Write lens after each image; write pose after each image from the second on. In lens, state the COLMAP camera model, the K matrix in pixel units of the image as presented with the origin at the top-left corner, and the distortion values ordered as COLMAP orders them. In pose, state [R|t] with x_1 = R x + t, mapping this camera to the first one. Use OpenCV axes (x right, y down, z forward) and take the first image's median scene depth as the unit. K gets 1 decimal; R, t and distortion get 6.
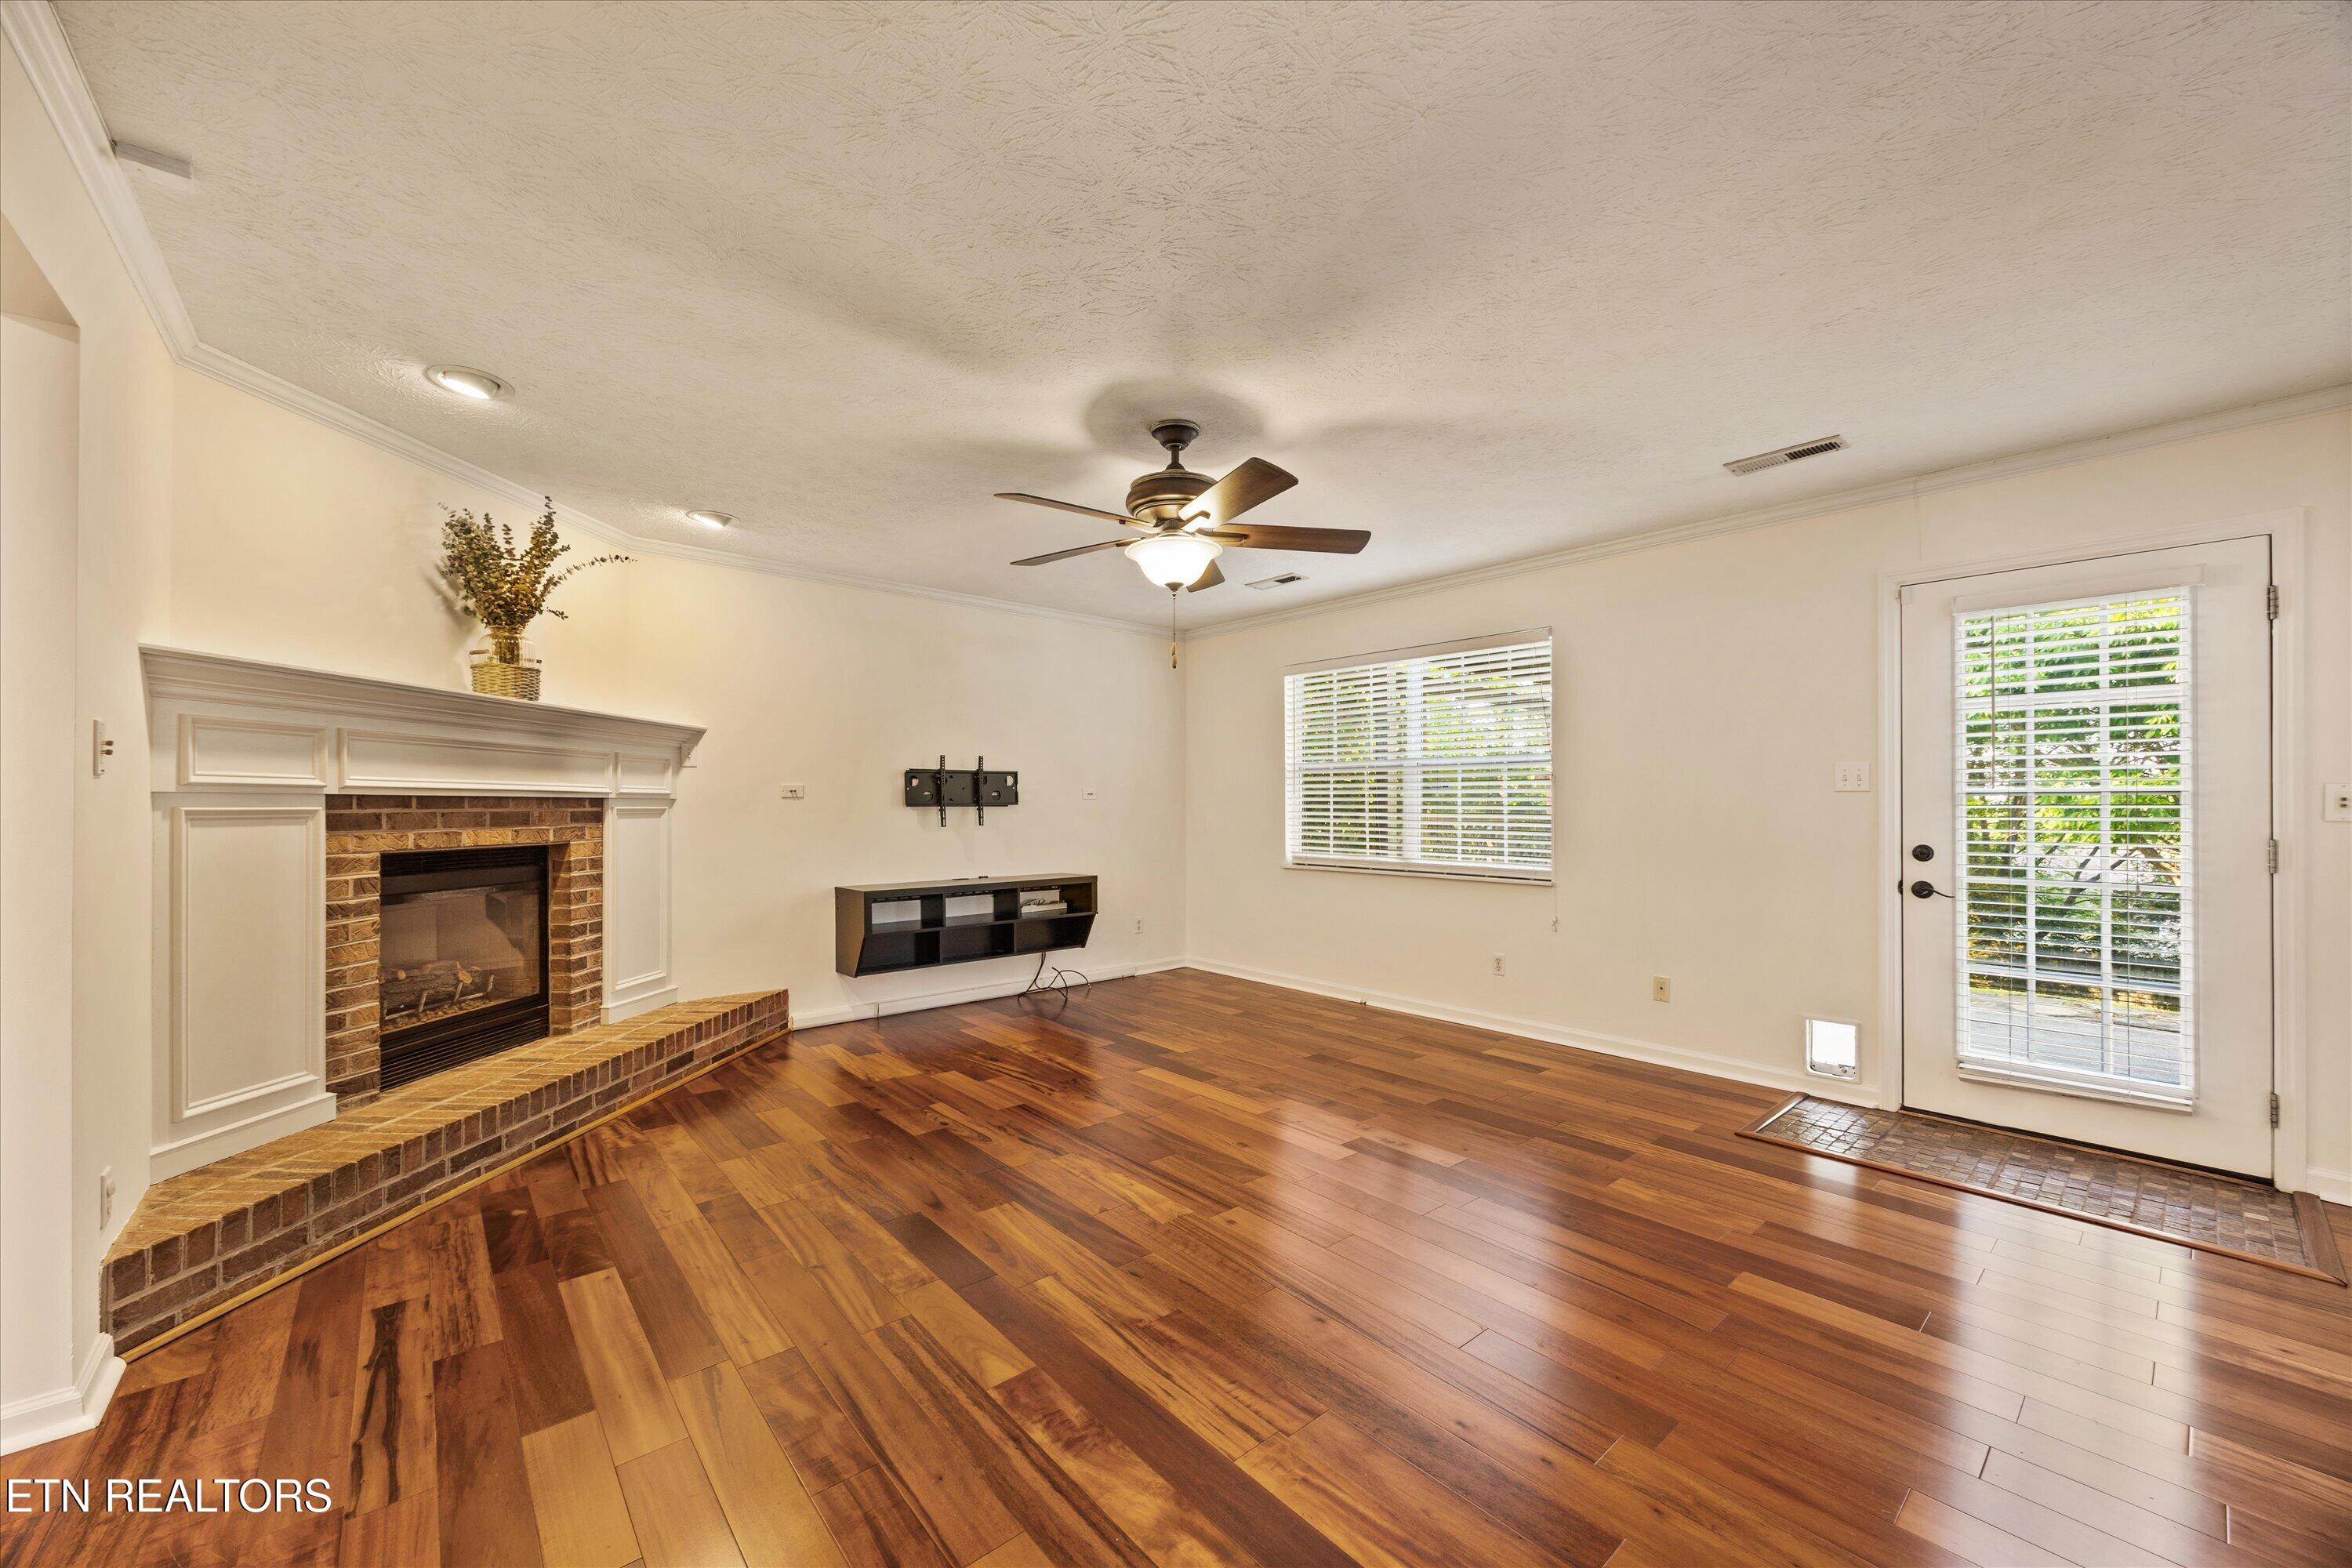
lens RADIAL K [[906.4, 0, 1180.9], [0, 906.4, 801.5], [0, 0, 1]] dist [0.000101, 0.000231]
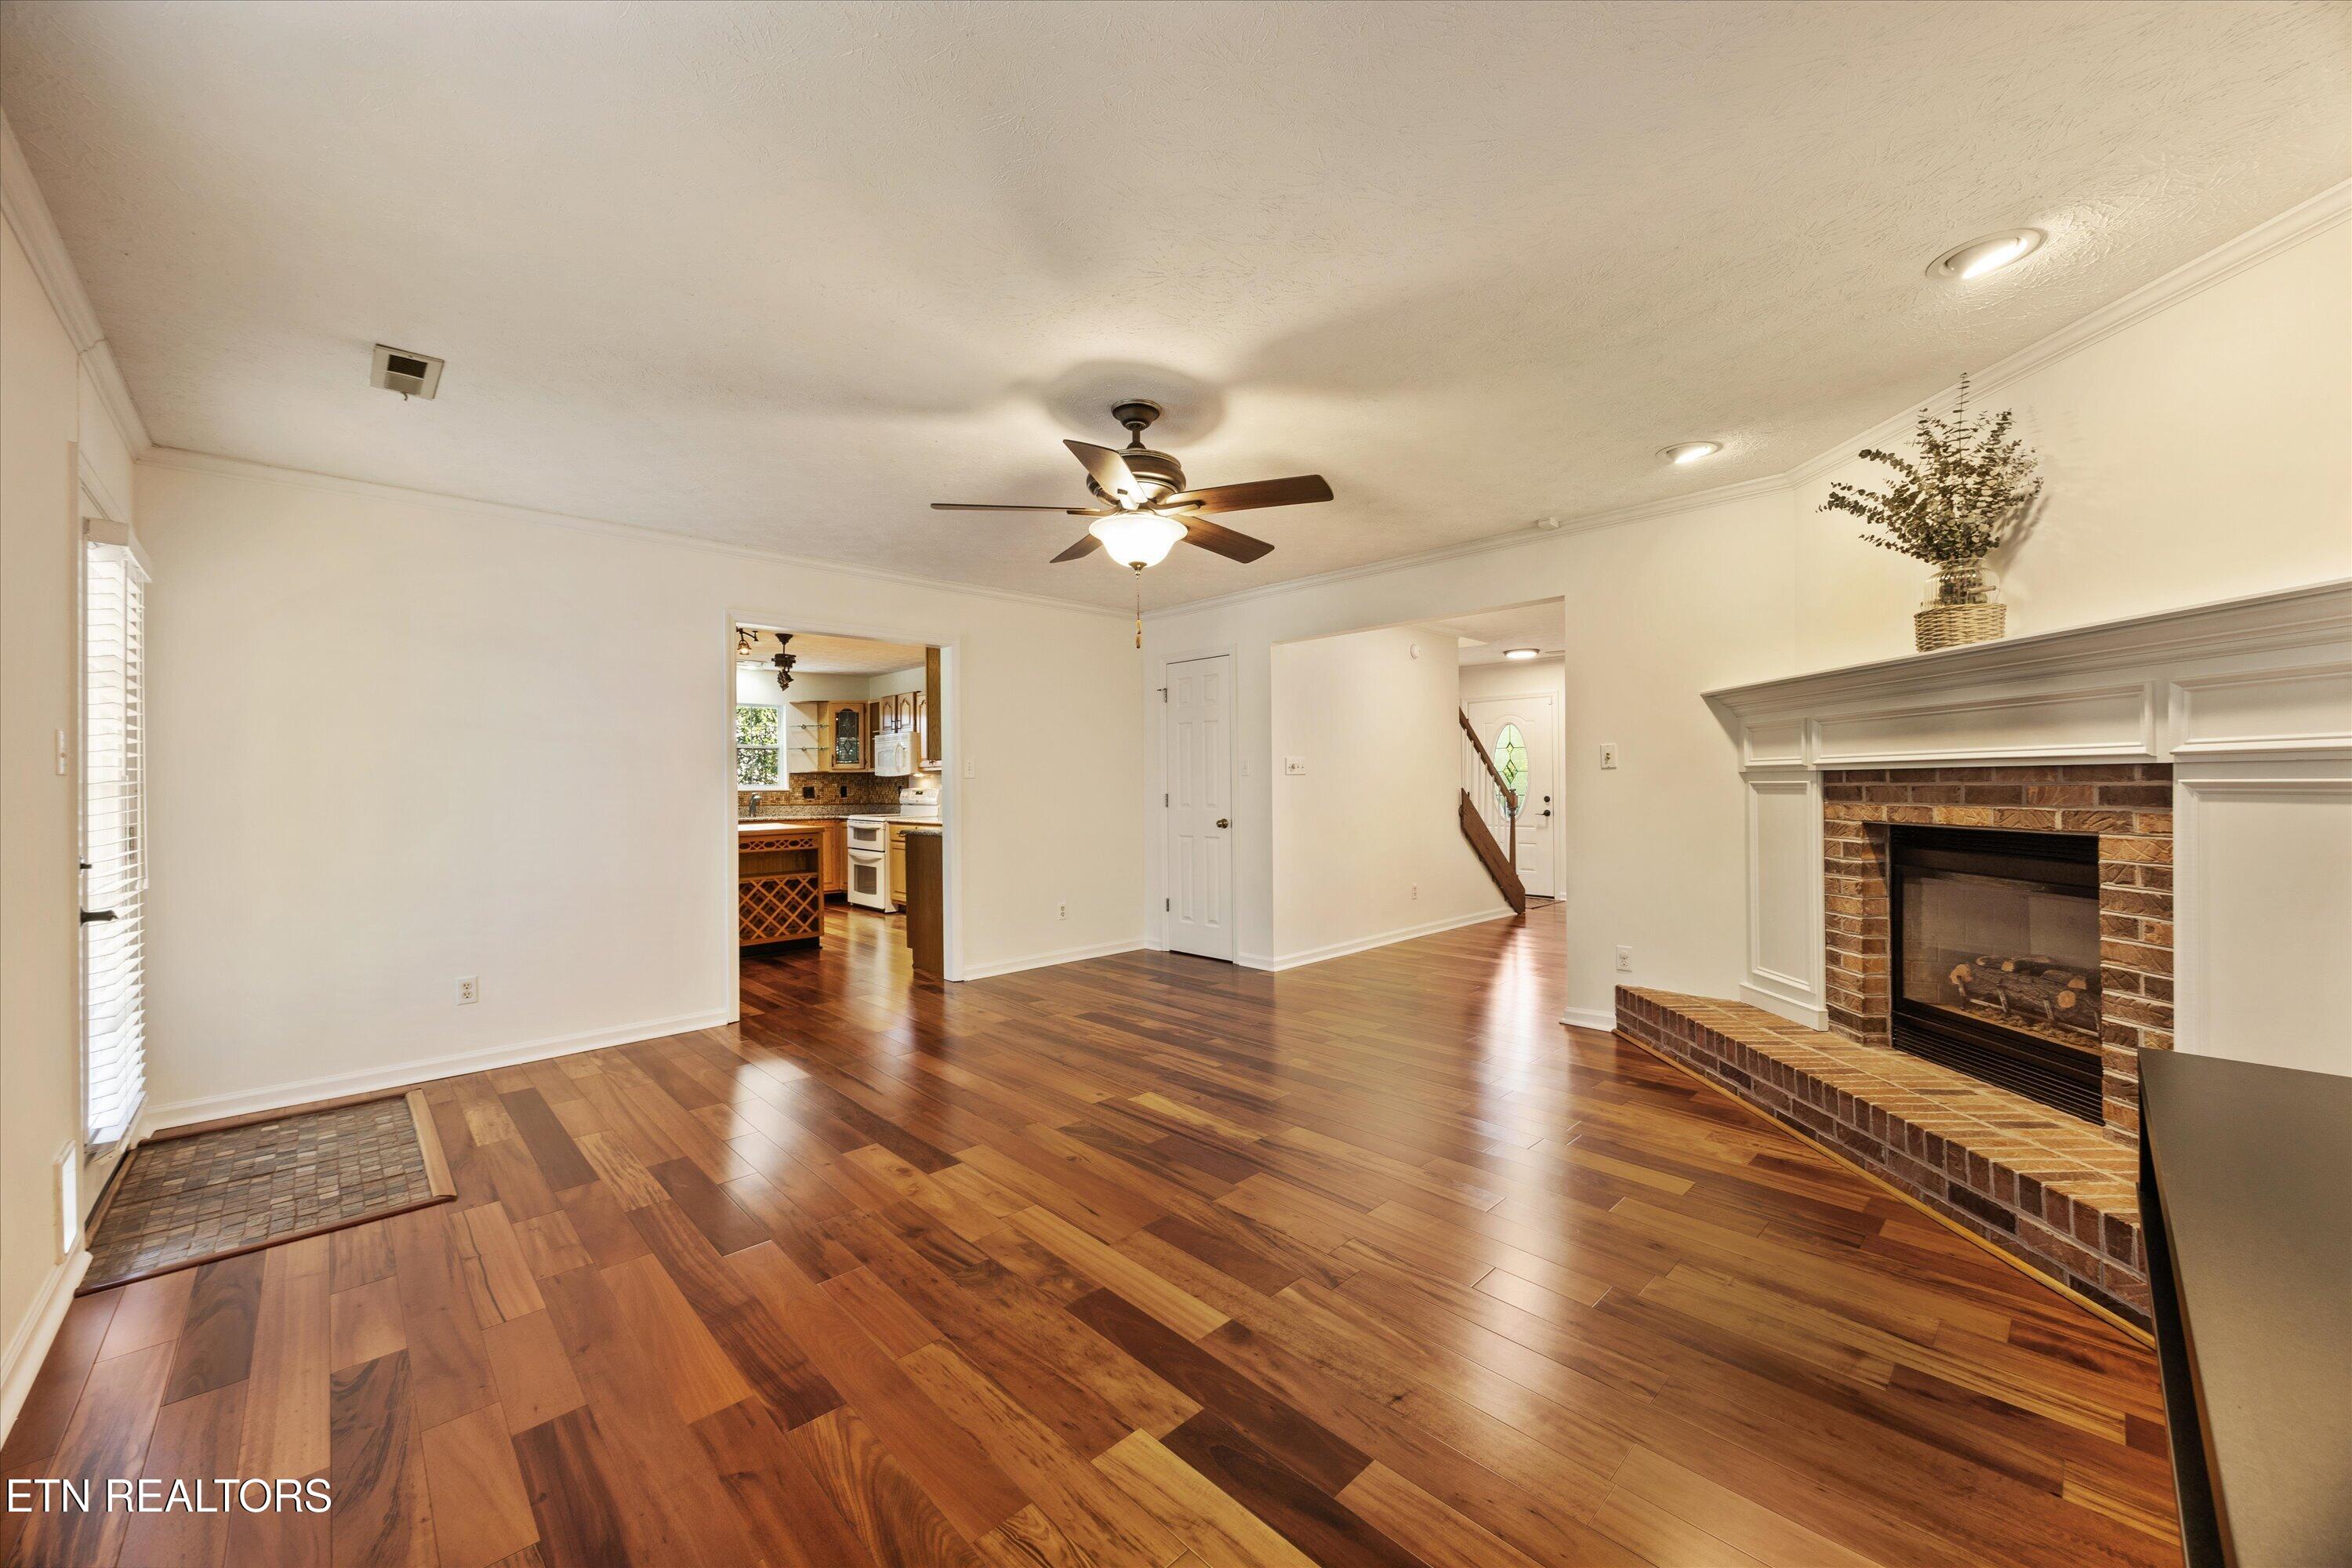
lens RADIAL K [[882.6, 0, 1189.6], [0, 882.6, 789.7], [0, 0, 1]] dist [-0.011479, 0.000048]
pose [[-0.997685, 0.011320, -0.067051, 0.005047], [0.011246, 0.999936, 0.001477, 0.006427], [0.067064, 0.000719, -0.997748, 1.966530]]
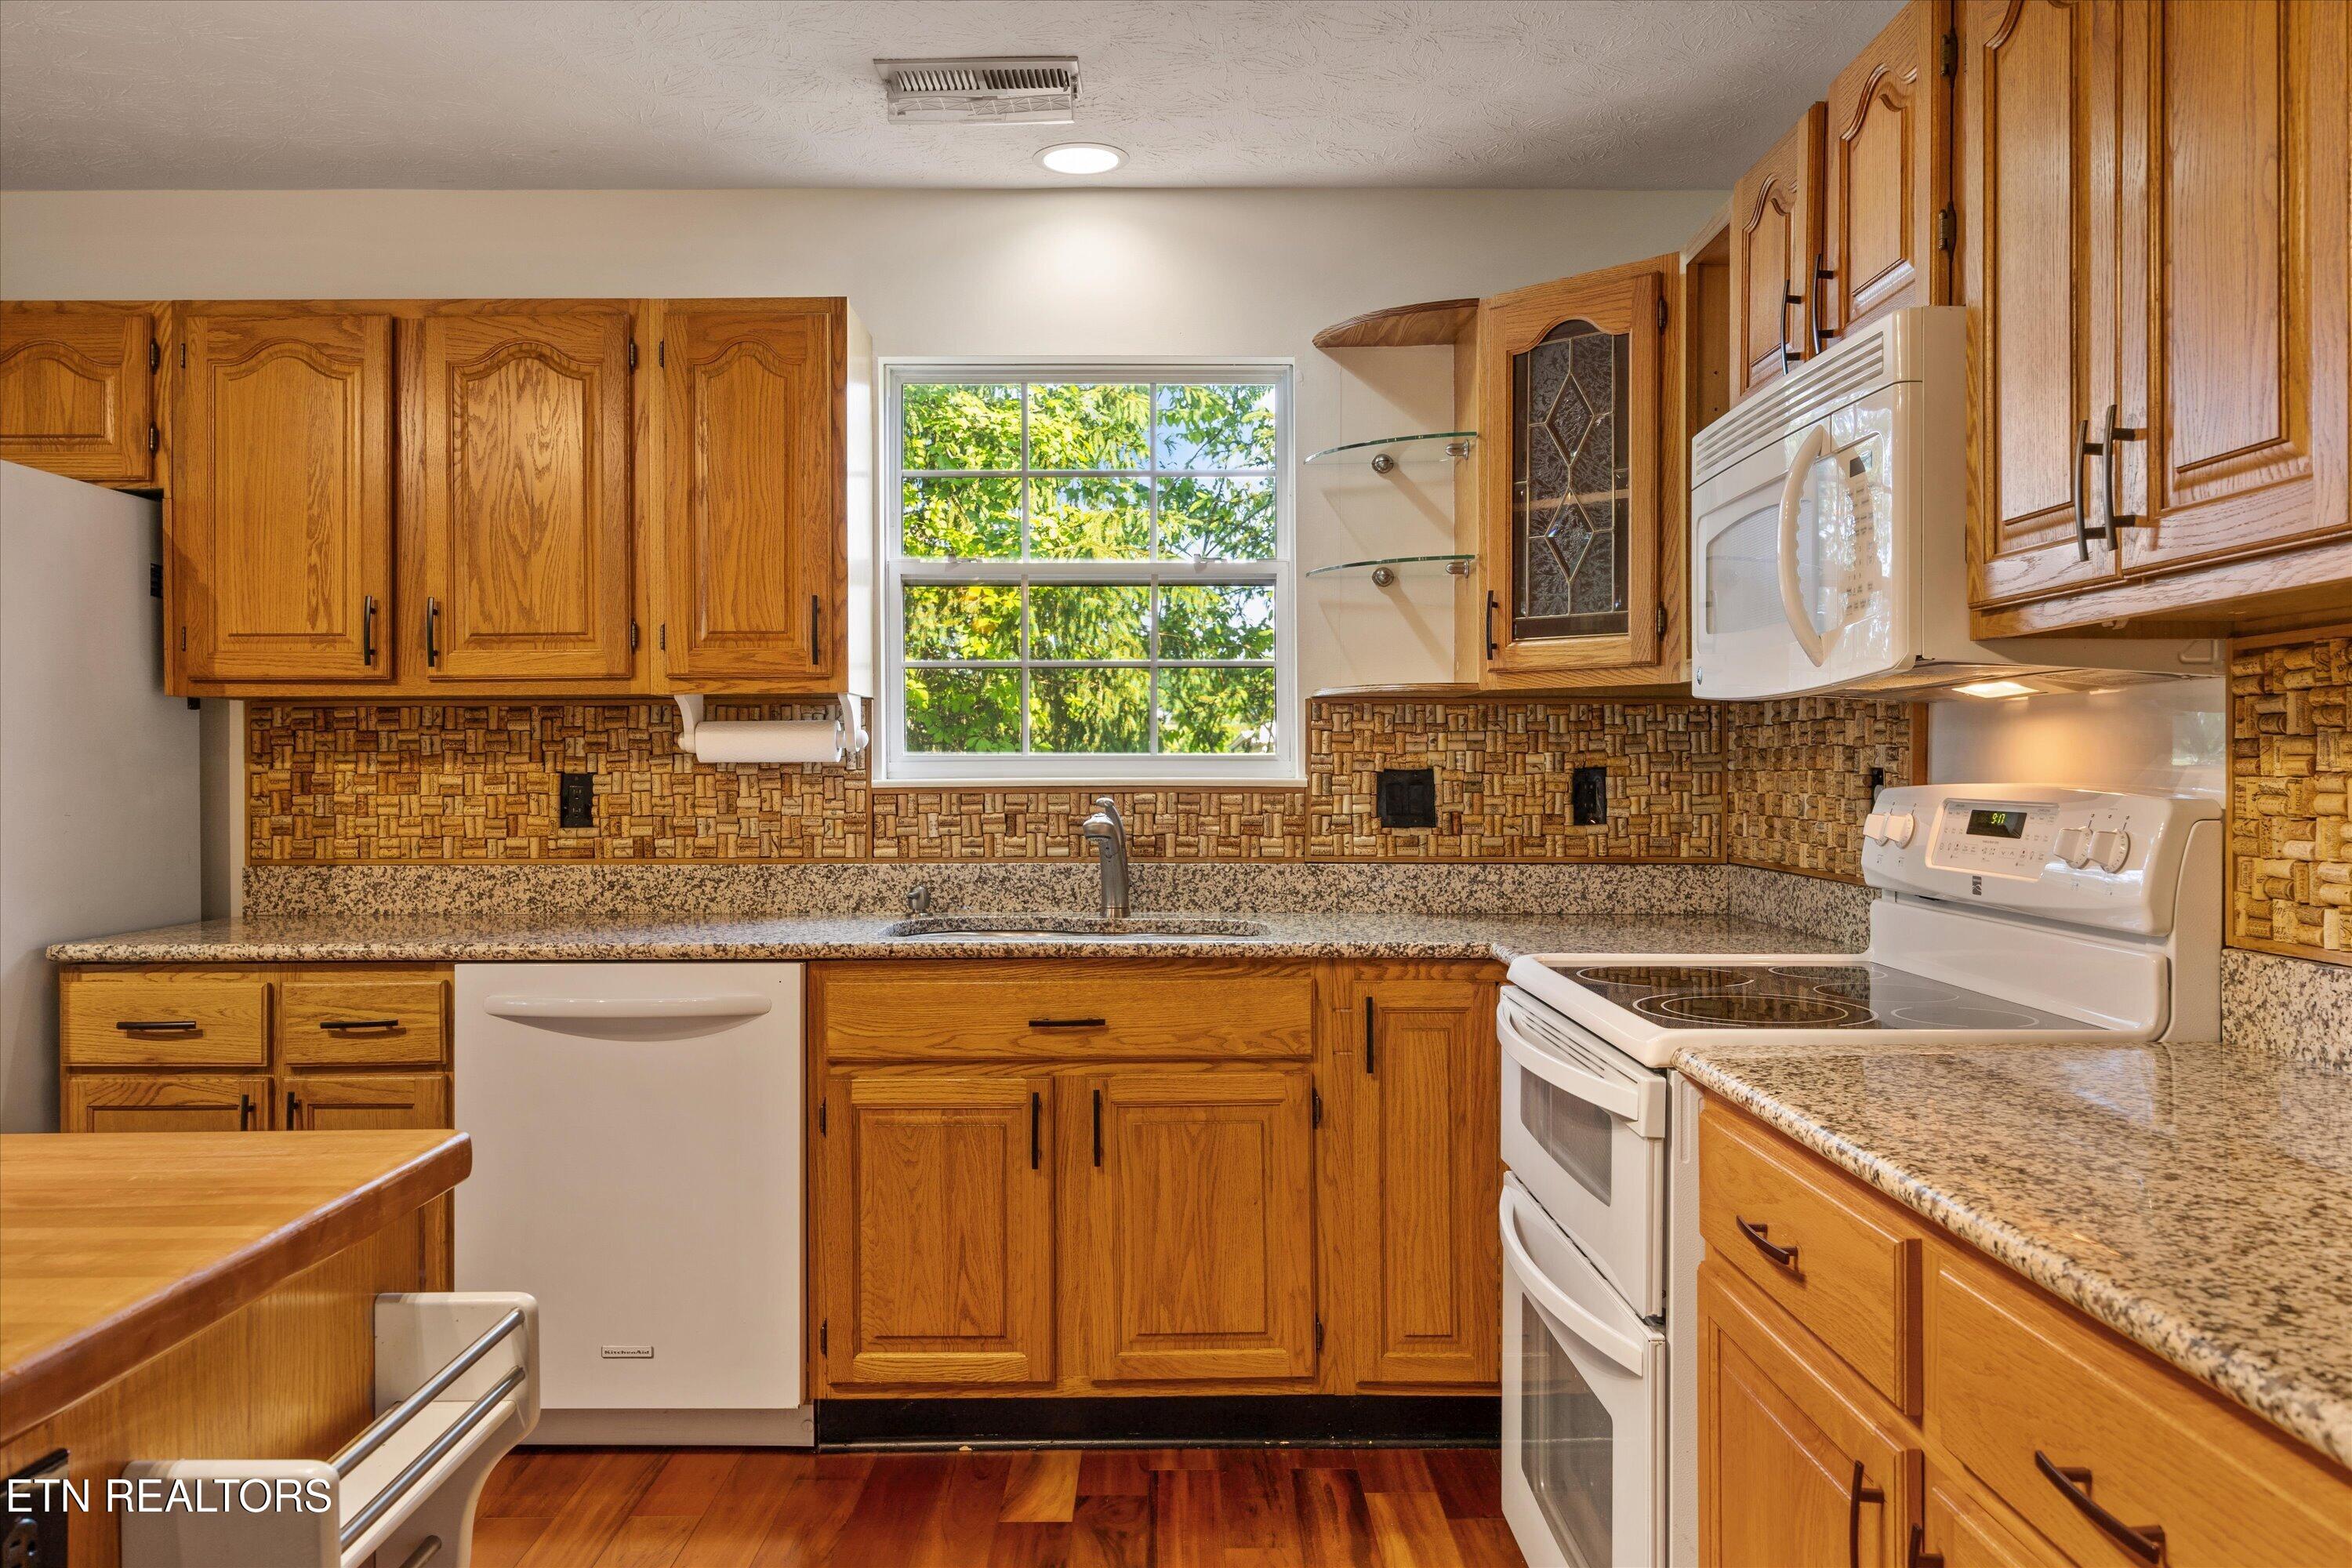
lens RADIAL K [[1699.7, 0, 1176.0], [0, 1699.7, 784.0], [0, 0, 1]] dist [0.002909, 0.002953]
pose [[-0.758482, -0.002066, 0.651690, 0.503684], [0.002690, 0.999977, 0.006301, -0.011418], [-0.651688, 0.006532, -0.758459, -0.282256]]
